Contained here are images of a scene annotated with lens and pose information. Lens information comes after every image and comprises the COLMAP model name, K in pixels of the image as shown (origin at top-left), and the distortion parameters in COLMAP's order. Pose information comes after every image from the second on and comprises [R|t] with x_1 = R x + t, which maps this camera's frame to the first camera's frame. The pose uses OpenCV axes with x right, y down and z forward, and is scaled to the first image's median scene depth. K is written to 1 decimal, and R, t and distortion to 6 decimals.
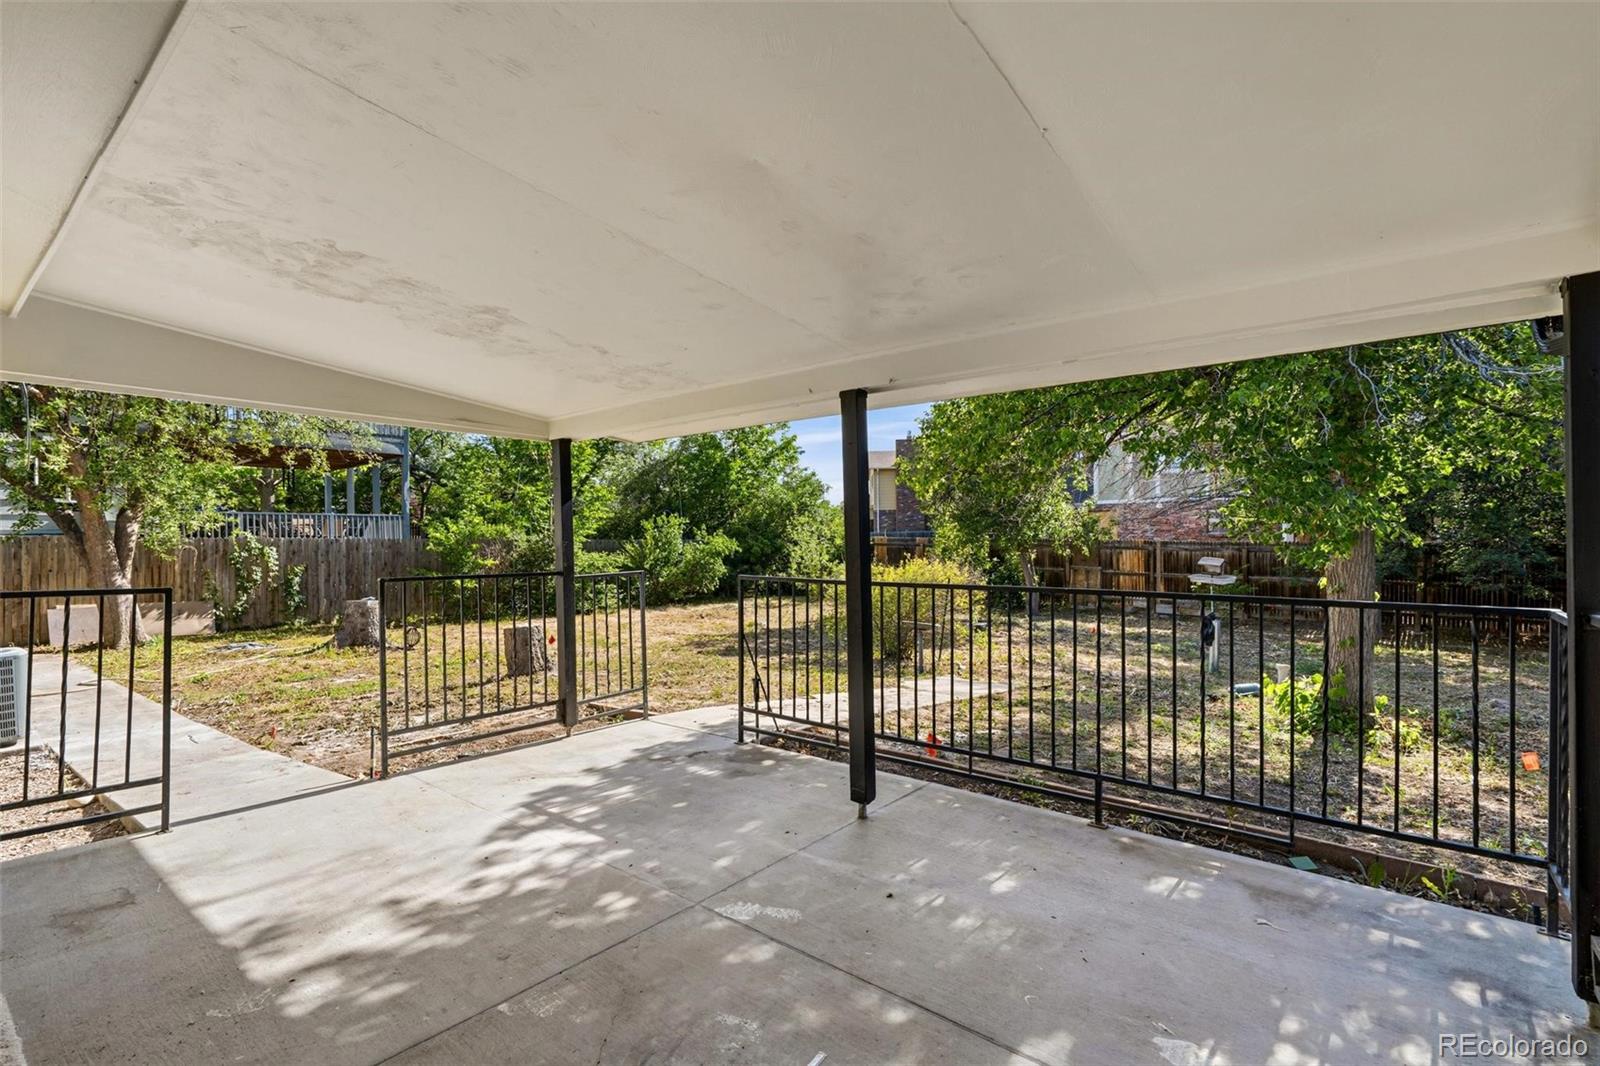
lens RADIAL K [[729.4, 0, 799.0], [0, 729.4, 543.4], [0, 0, 1]] dist [-0.005519, 0.001115]
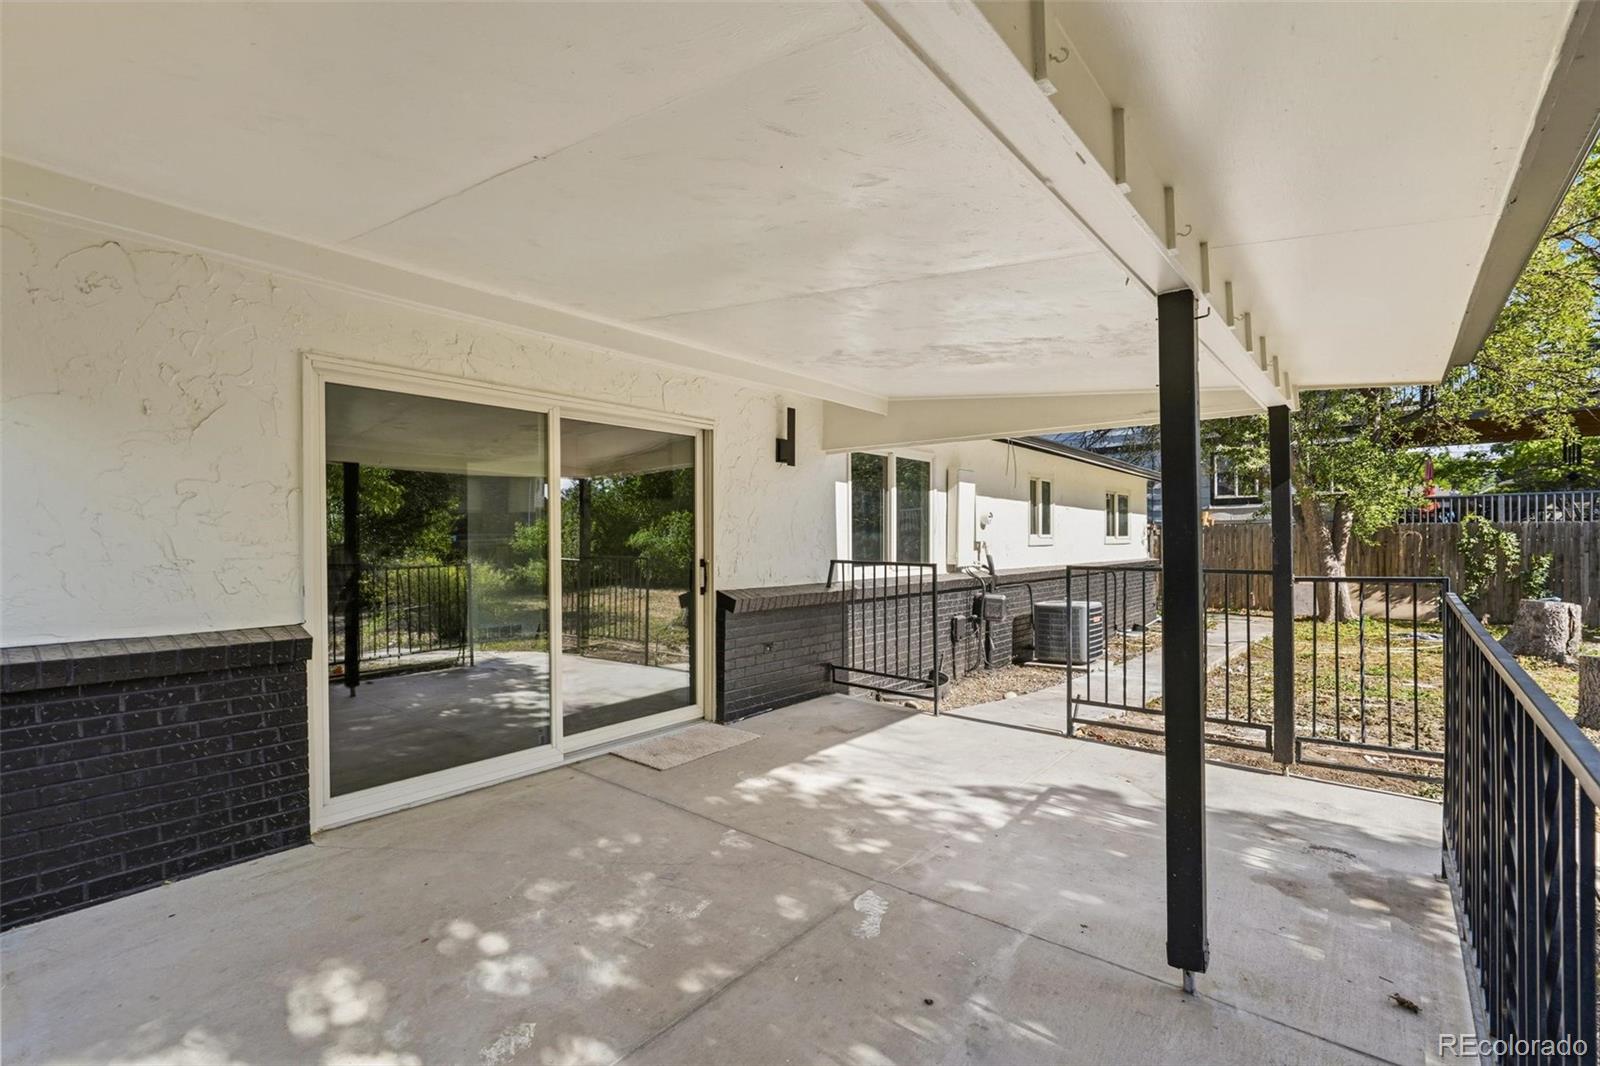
lens RADIAL K [[729.4, 0, 800.1], [0, 729.4, 530.9], [0, 0, 1]] dist [-0.005519, 0.001115]
pose [[-0.009736, -0.001556, -0.999951, 0.698404], [0.007146, 0.999973, -0.001625, -0.006717], [0.999927, -0.007161, -0.009725, 0.689105]]
